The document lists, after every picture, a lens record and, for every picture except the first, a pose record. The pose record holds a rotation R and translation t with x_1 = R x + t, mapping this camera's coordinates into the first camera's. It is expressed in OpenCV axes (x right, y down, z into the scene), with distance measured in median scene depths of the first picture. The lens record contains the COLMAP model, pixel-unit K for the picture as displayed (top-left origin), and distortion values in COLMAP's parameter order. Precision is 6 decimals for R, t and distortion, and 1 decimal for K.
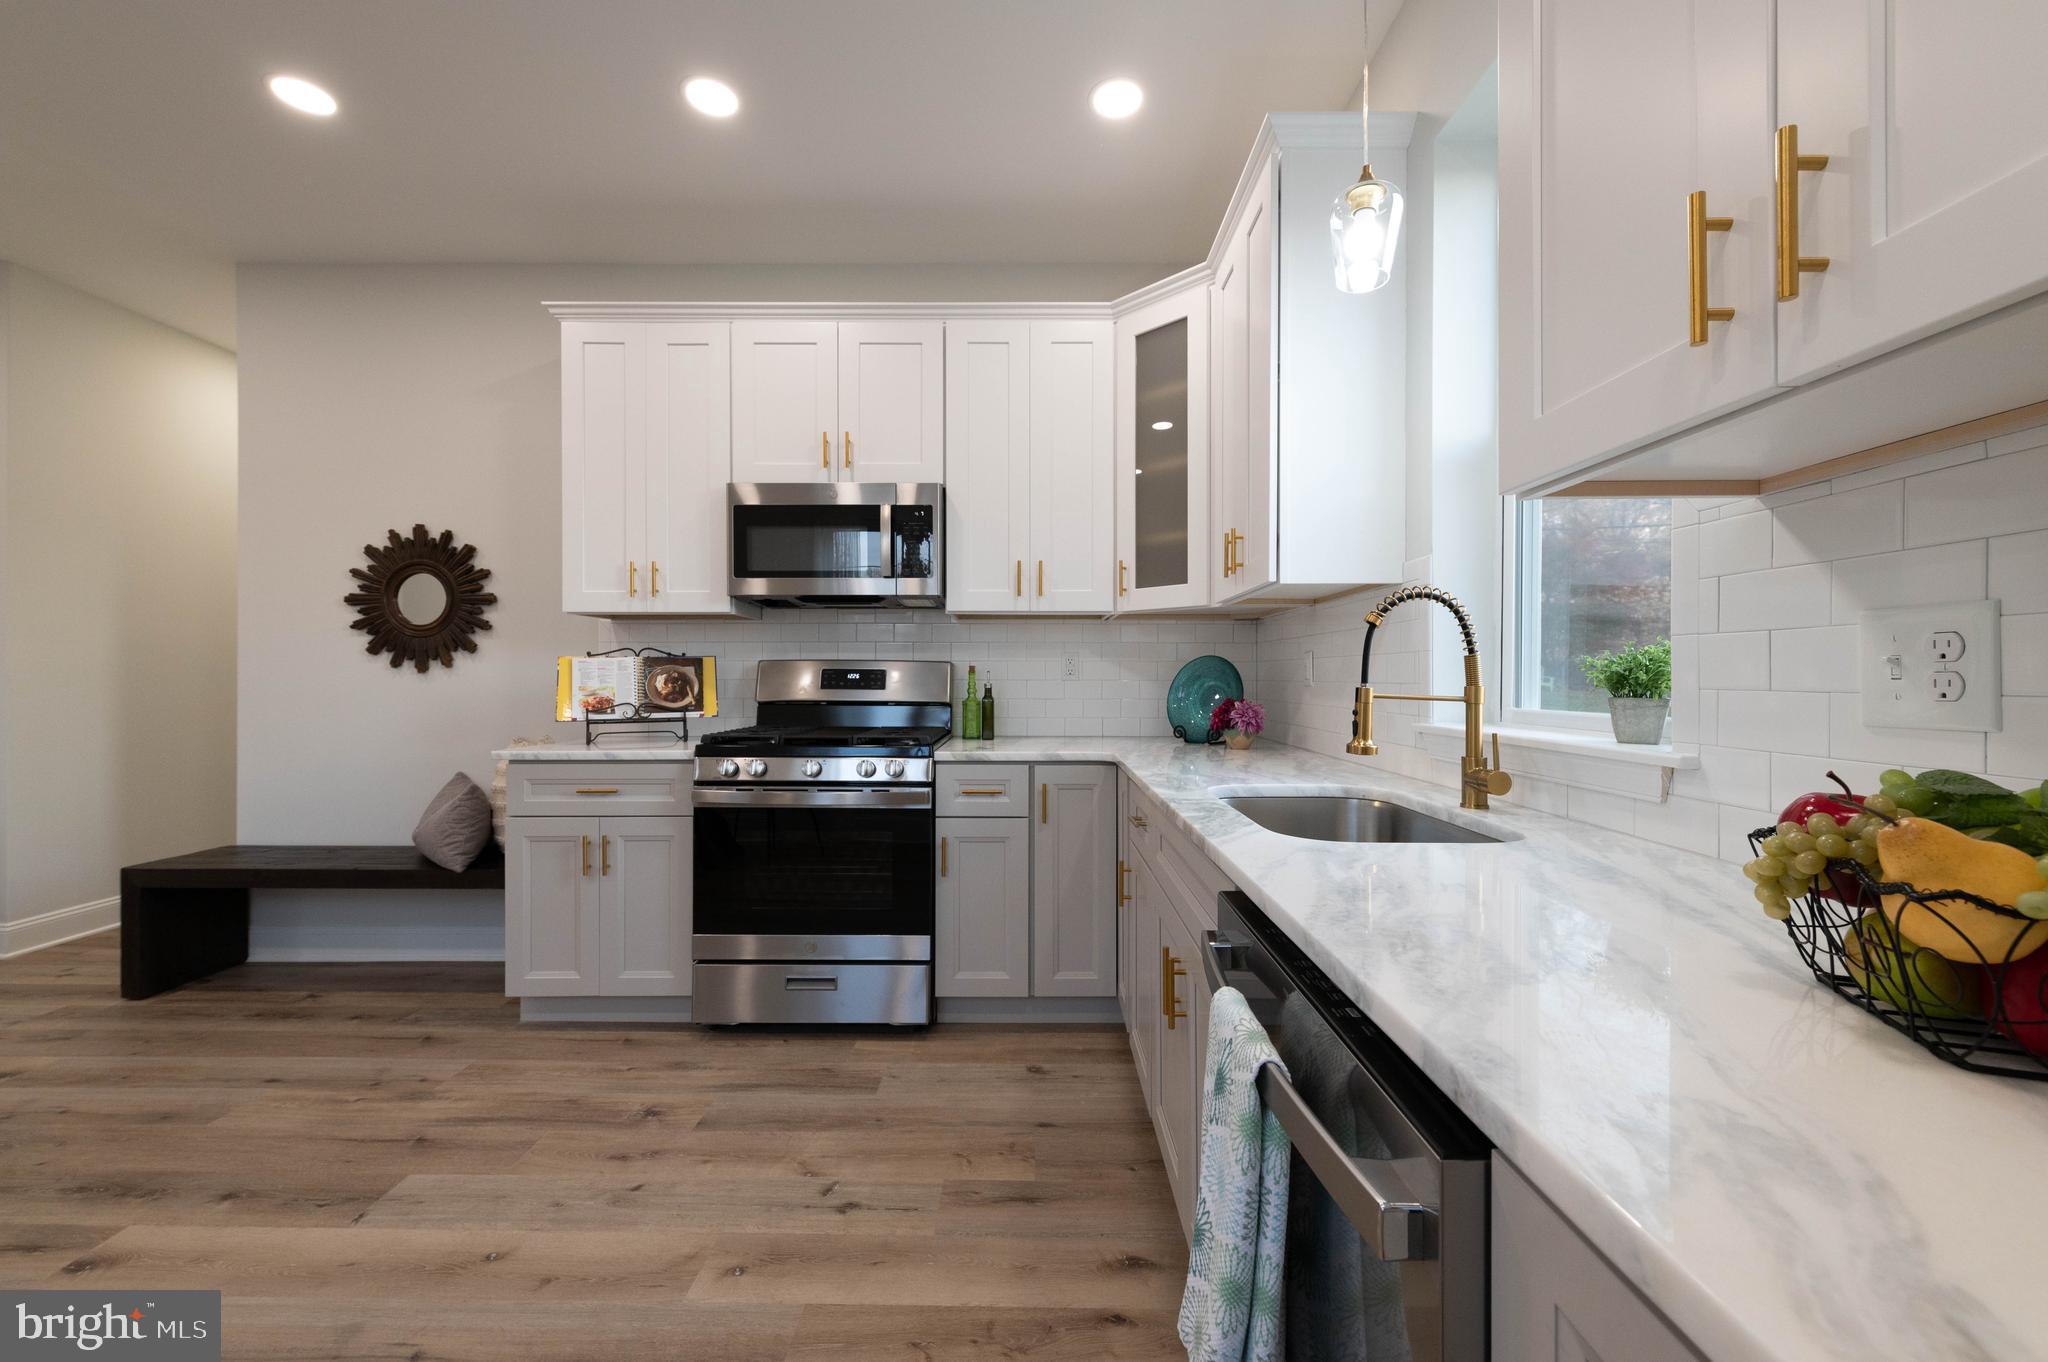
lens RADIAL K [[800.6, 0, 1029.9], [0, 800.6, 680.4], [0, 0, 1]] dist [0.013764, -0.004226]
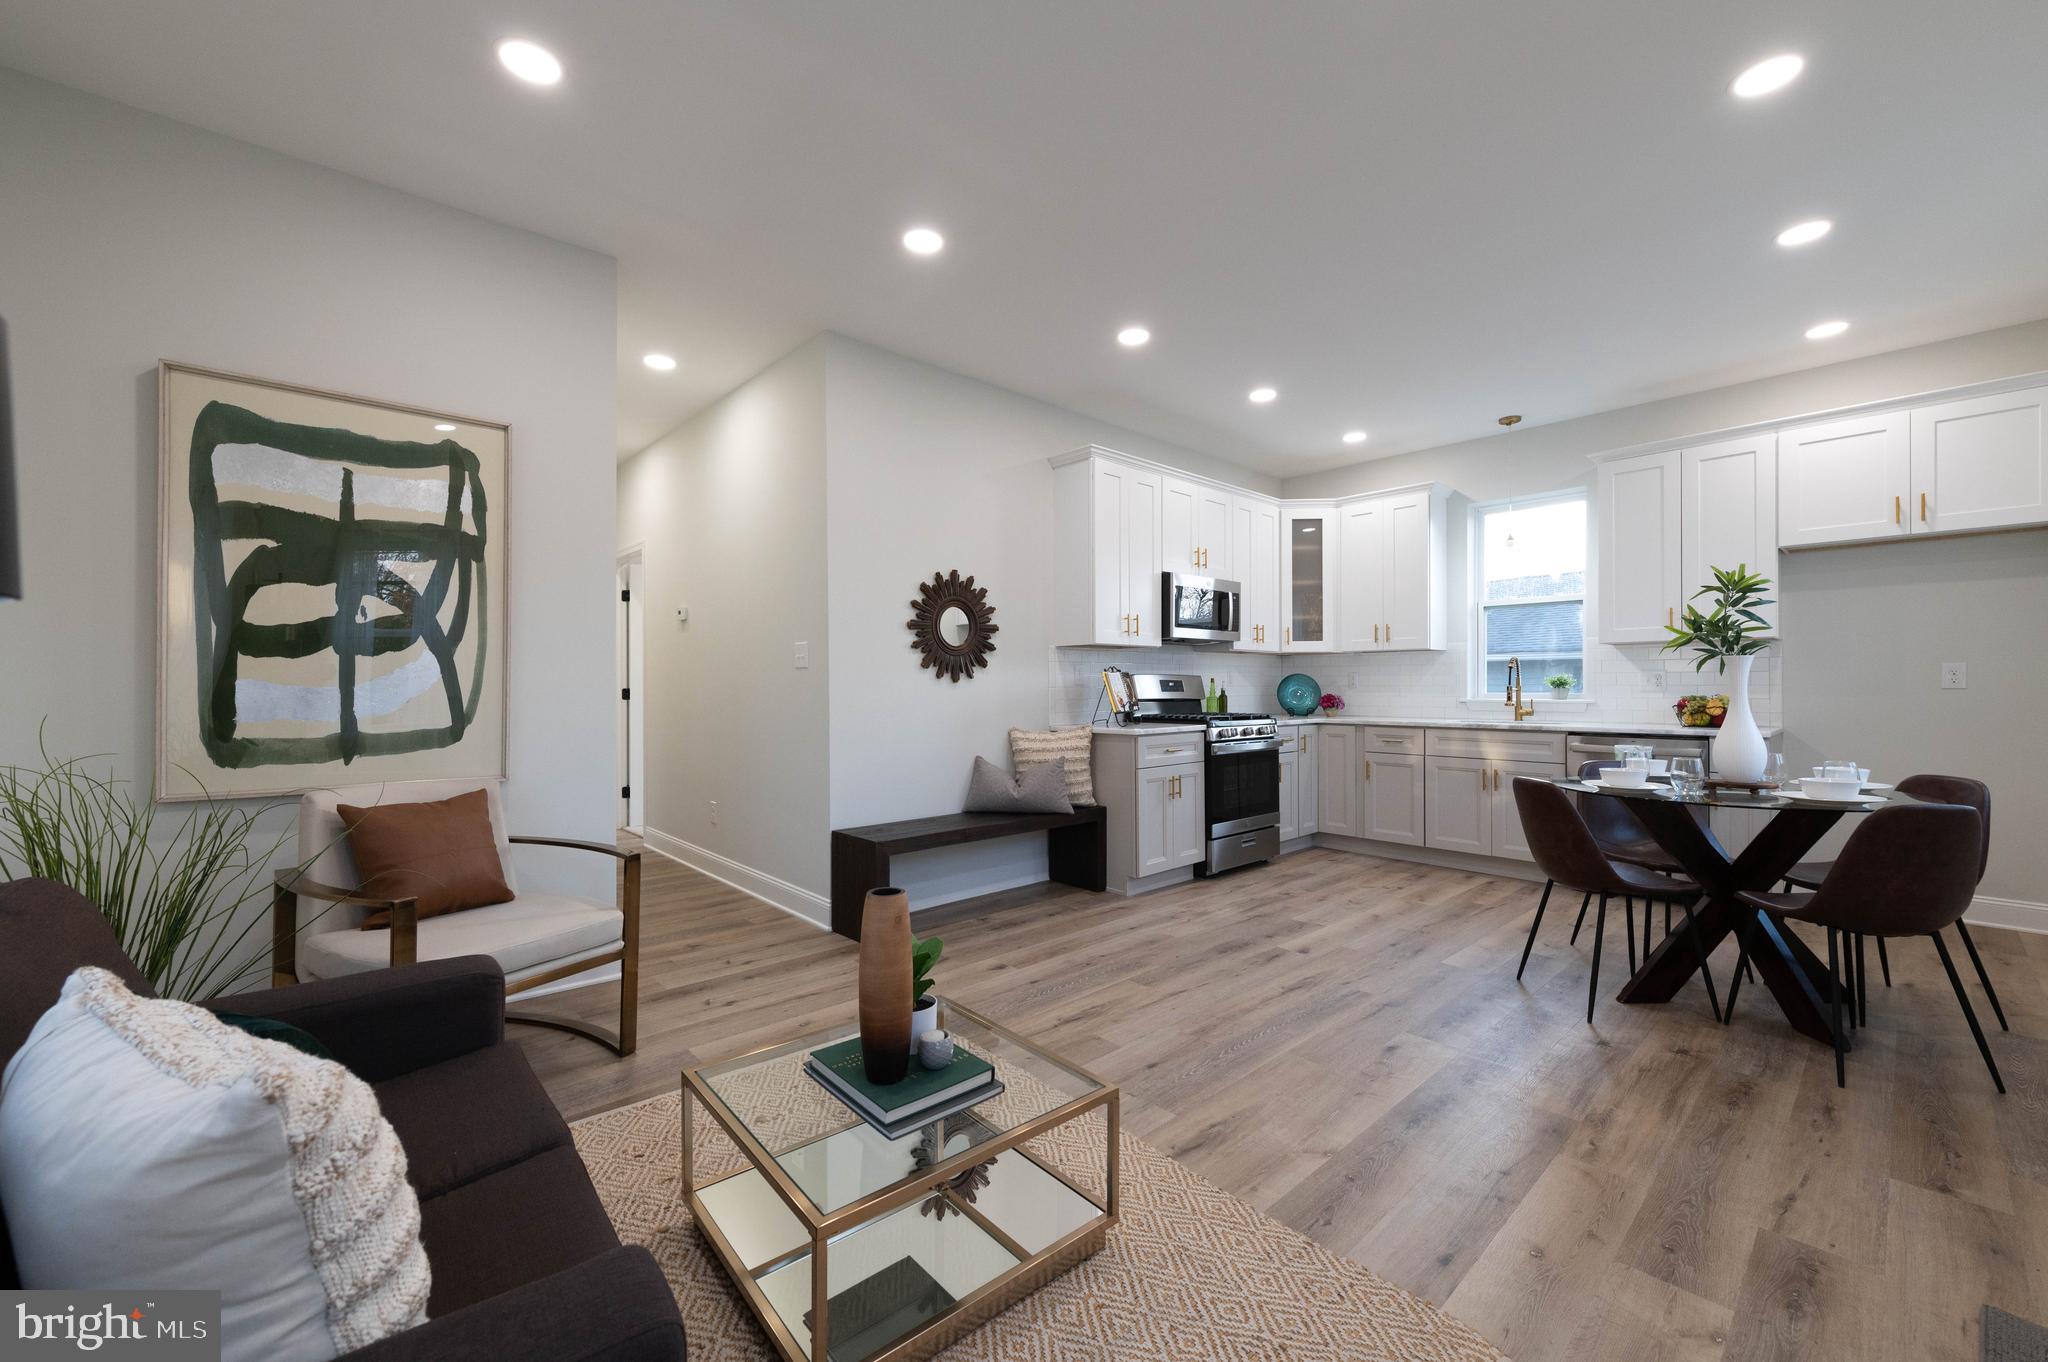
lens RADIAL K [[811.9, 0, 1028.8], [0, 811.9, 685.5], [0, 0, 1]] dist [0.017391, -0.005724]
pose [[0.725969, -0.003971, 0.687716, -1.962507], [0.006989, 0.999974, -0.001604, -0.001776], [-0.687692, 0.005971, 0.725978, -0.060295]]
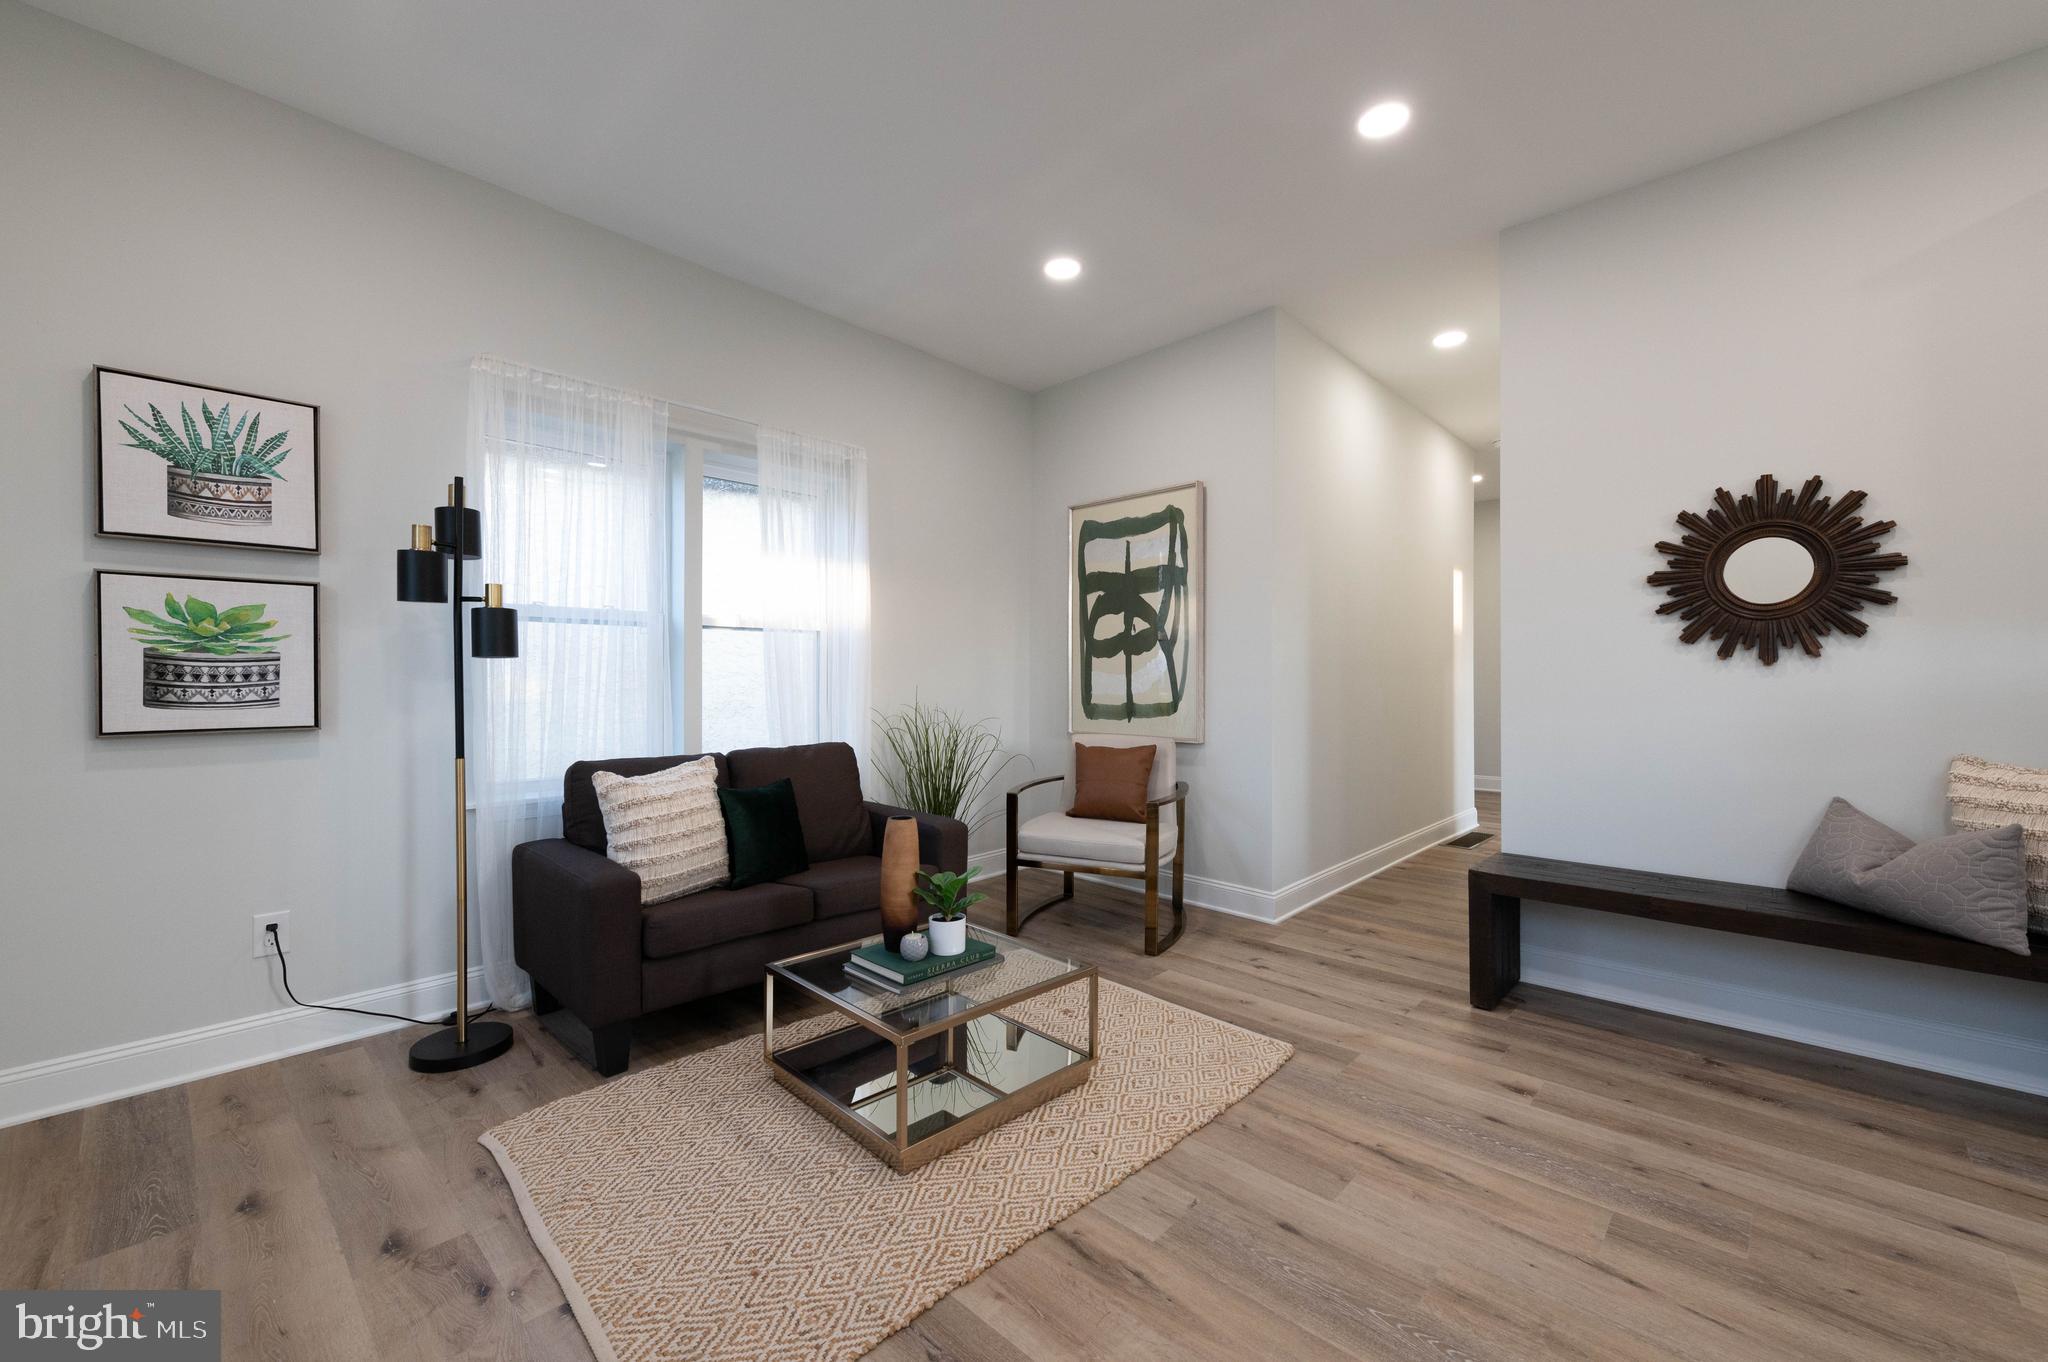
lens RADIAL K [[810.4, 0, 1030.7], [0, 810.4, 678.2], [0, 0, 1]] dist [0.015644, -0.005057]
pose [[0.737181, -0.004364, -0.675681, -0.927121], [0.000526, 0.999983, -0.005884, 0.009217], [0.675695, 0.003982, 0.737171, -0.082391]]
